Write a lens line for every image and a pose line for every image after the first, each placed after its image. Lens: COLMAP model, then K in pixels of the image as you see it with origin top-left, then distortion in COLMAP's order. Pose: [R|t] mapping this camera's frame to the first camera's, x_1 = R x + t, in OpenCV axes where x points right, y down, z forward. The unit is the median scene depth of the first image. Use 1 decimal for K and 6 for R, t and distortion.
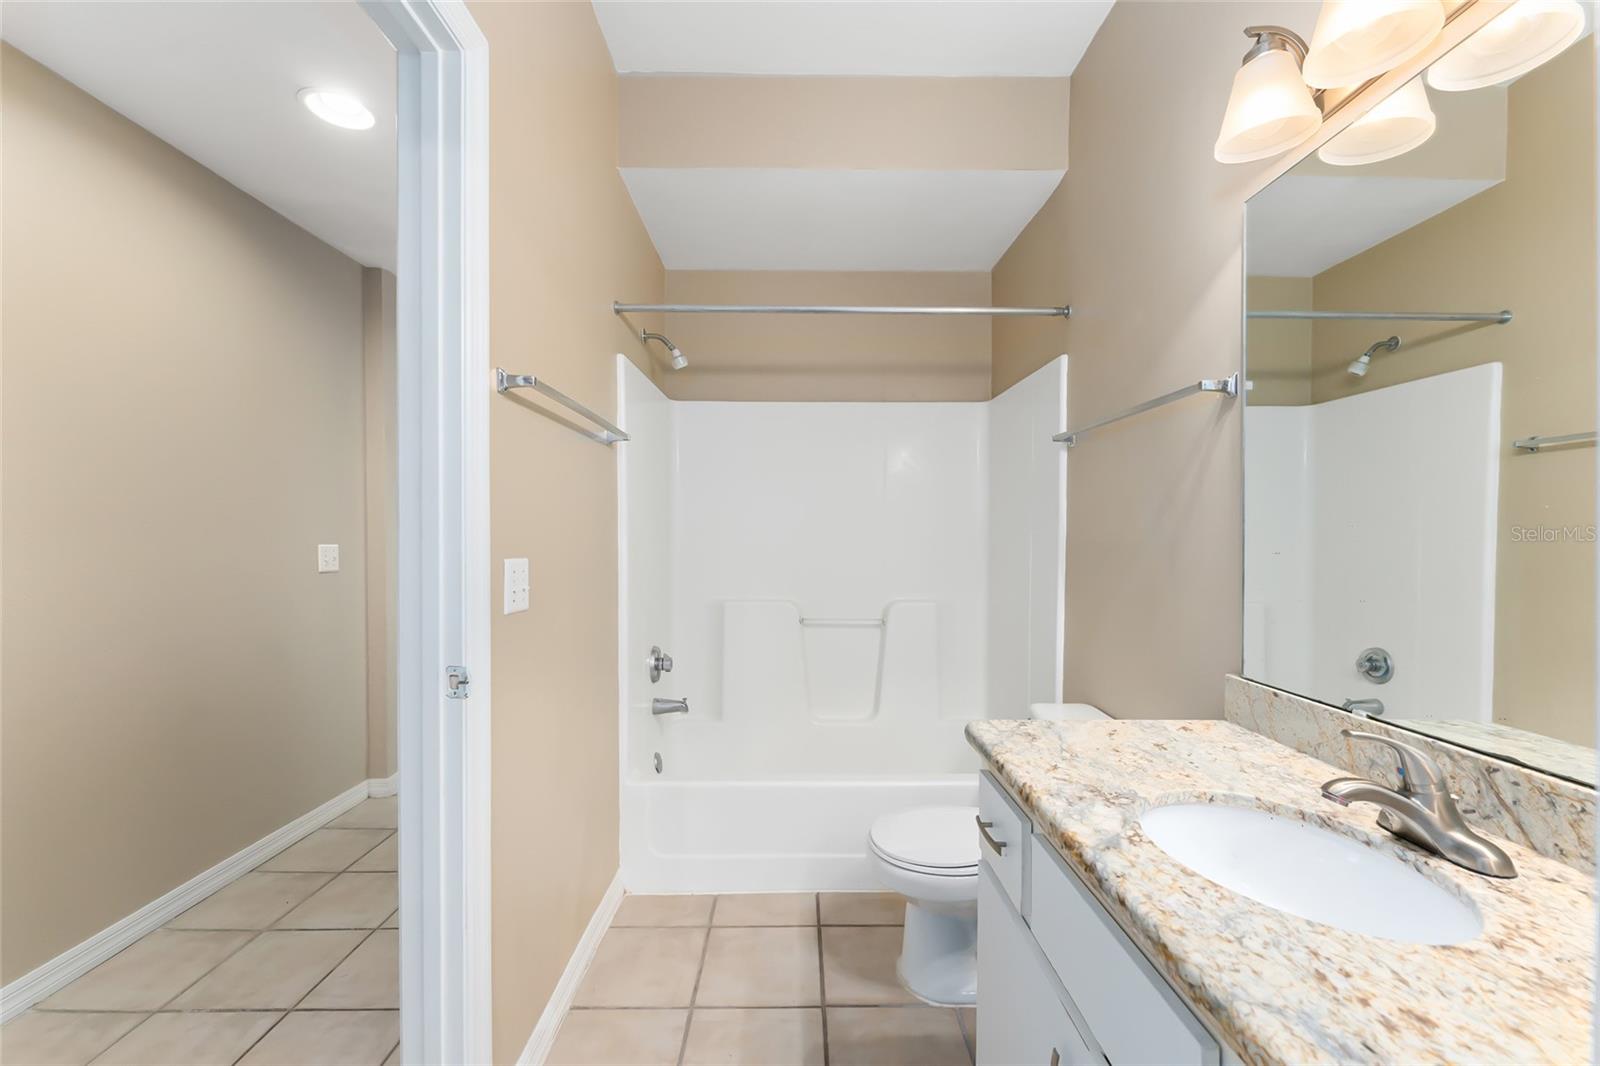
lens RADIAL K [[638.9, 0, 800.0], [0, 638.9, 533.0], [0, 0, 1]] dist [-0.001995, -0.000072]
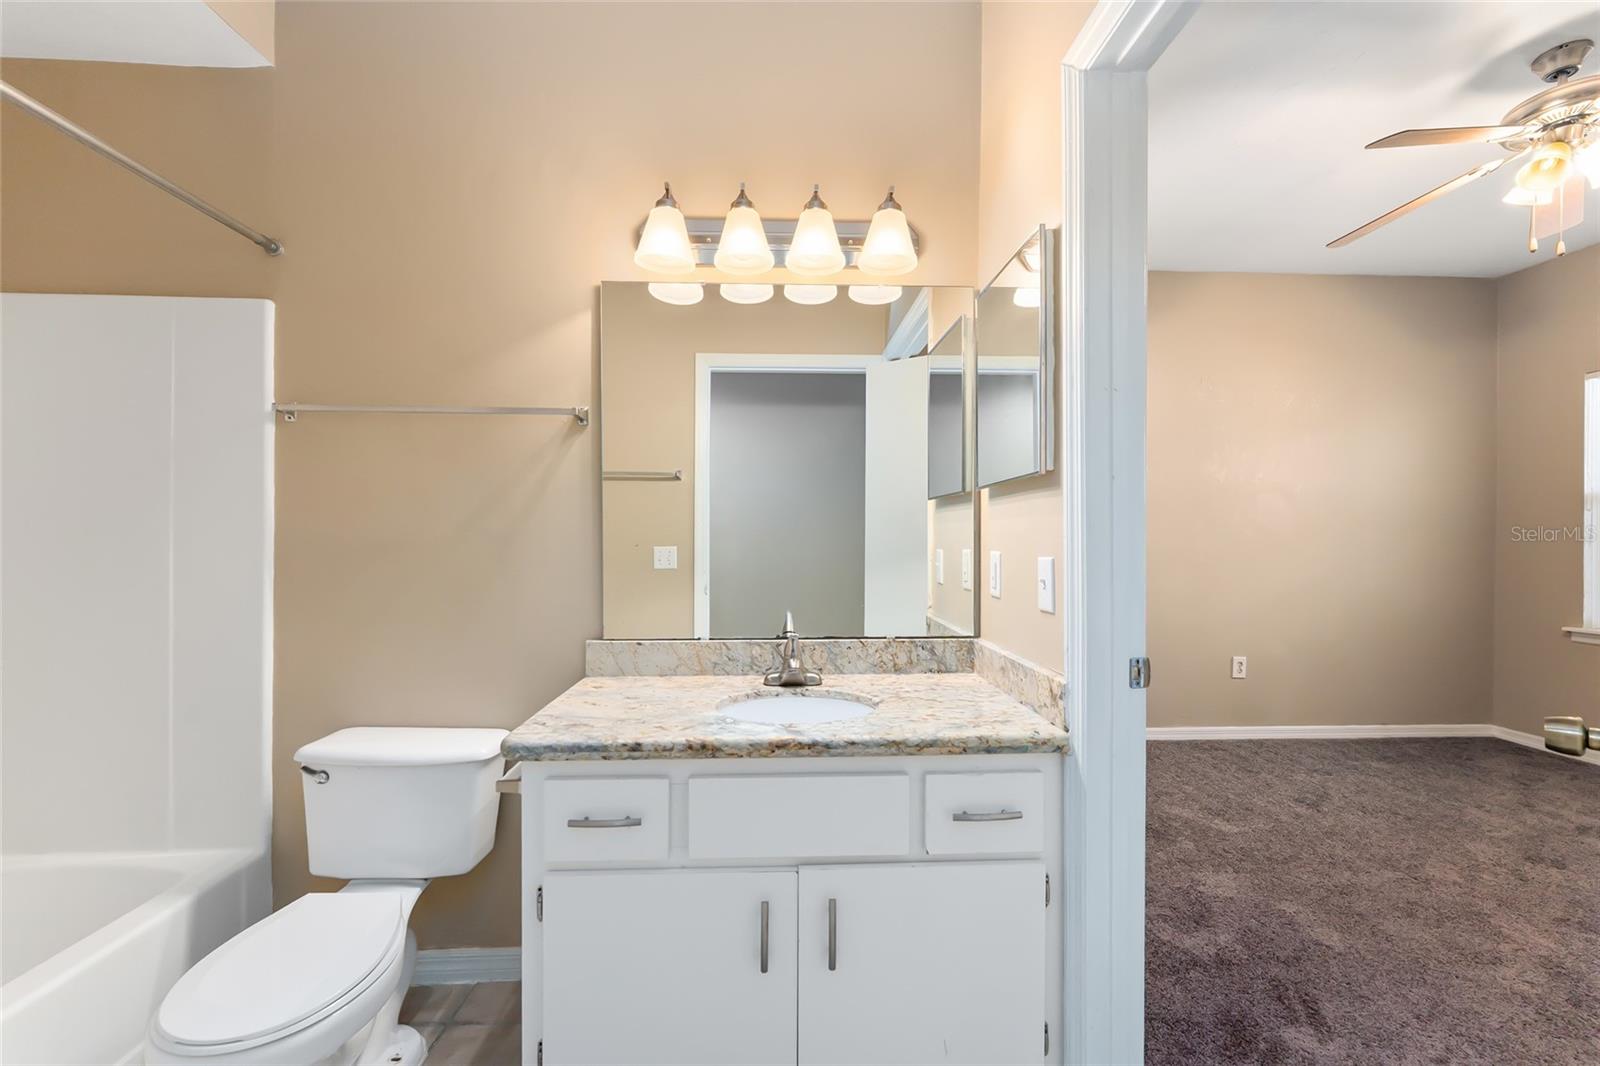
lens RADIAL K [[663.1, 0, 771.1], [0, 663.1, 536.0], [0, 0, 1]] dist [-0.001426, -0.000141]
pose [[-0.030127, 0.006899, 0.999522, -0.824297], [-0.002870, 0.999971, -0.006989, 0.023009], [-0.999542, -0.003079, -0.030106, 0.826985]]
